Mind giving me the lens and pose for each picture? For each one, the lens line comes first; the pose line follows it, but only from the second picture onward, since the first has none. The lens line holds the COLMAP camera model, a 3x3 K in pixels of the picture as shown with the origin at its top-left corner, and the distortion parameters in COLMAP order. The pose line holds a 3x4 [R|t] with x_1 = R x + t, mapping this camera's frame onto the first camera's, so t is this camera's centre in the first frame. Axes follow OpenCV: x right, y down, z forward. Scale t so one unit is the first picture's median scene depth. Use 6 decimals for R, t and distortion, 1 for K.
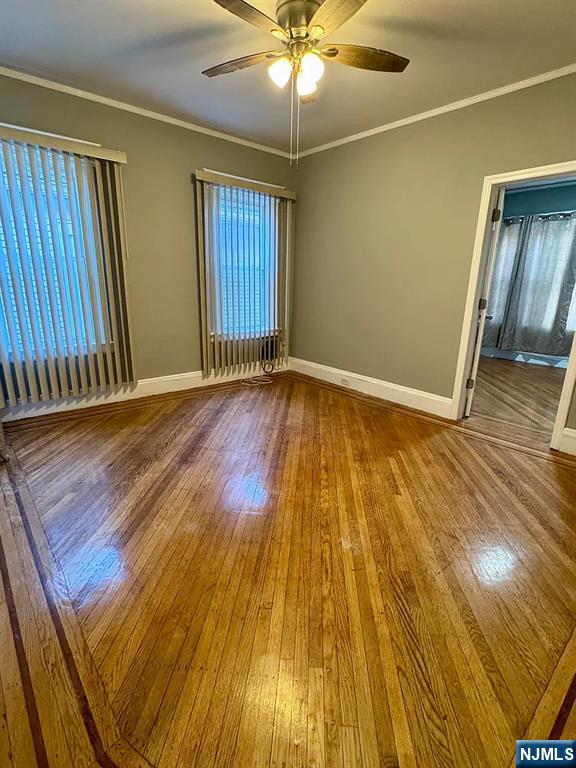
lens RADIAL K [[376.8, 0, 292.0], [0, 376.8, 382.3], [0, 0, 1]] dist [-0.002270, -0.000735]
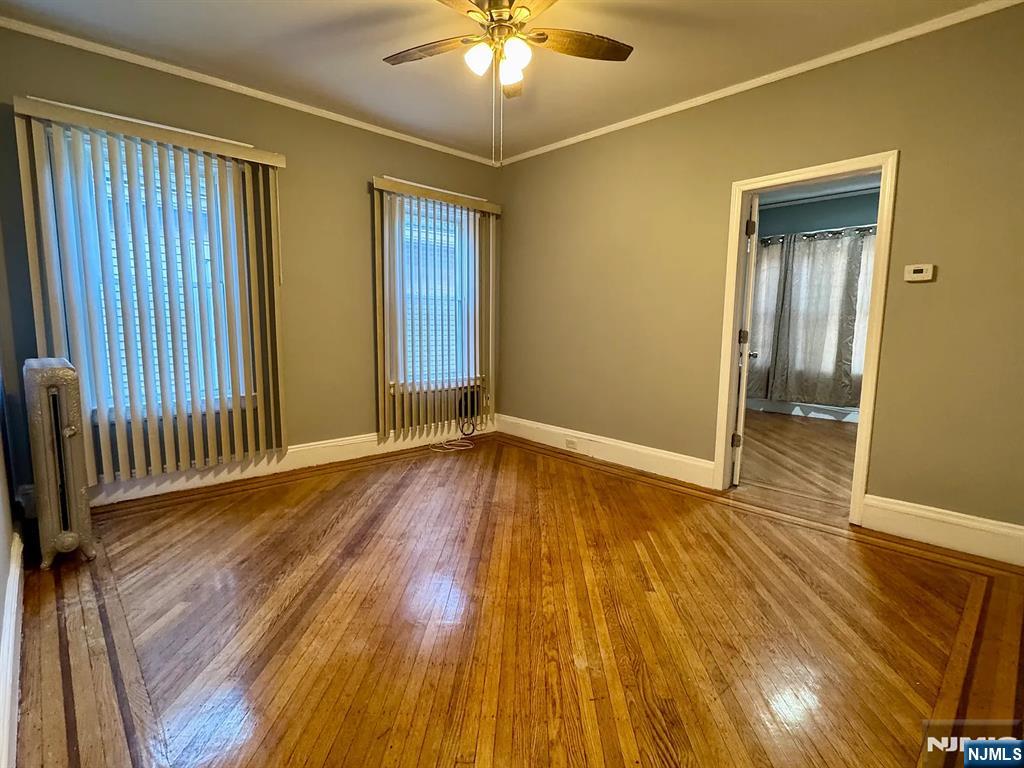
lens RADIAL K [[502.4, 0, 518.0], [0, 502.4, 384.1], [0, 0, 1]] dist [-0.002270, -0.000735]
pose [[0.999141, -0.016575, 0.037986, 0.000708], [0.021815, 0.989628, -0.141986, 0.029605], [-0.035239, 0.142692, 0.989140, 0.006542]]
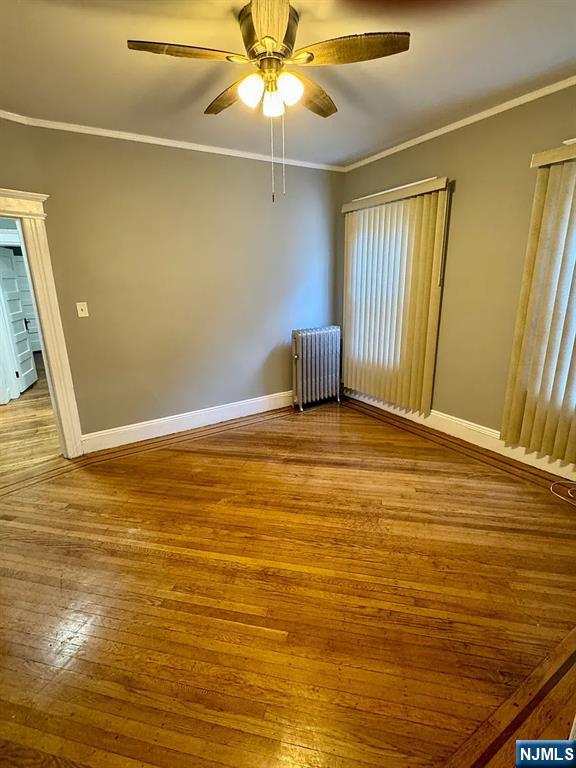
lens RADIAL K [[376.8, 0, 284.1], [0, 376.8, 382.4], [0, 0, 1]] dist [-0.002270, -0.000735]
pose [[-0.173315, 0.240518, -0.955046, 0.683909], [-0.245330, 0.928610, 0.278381, -0.301408], [0.953821, 0.282549, -0.101936, 0.885515]]
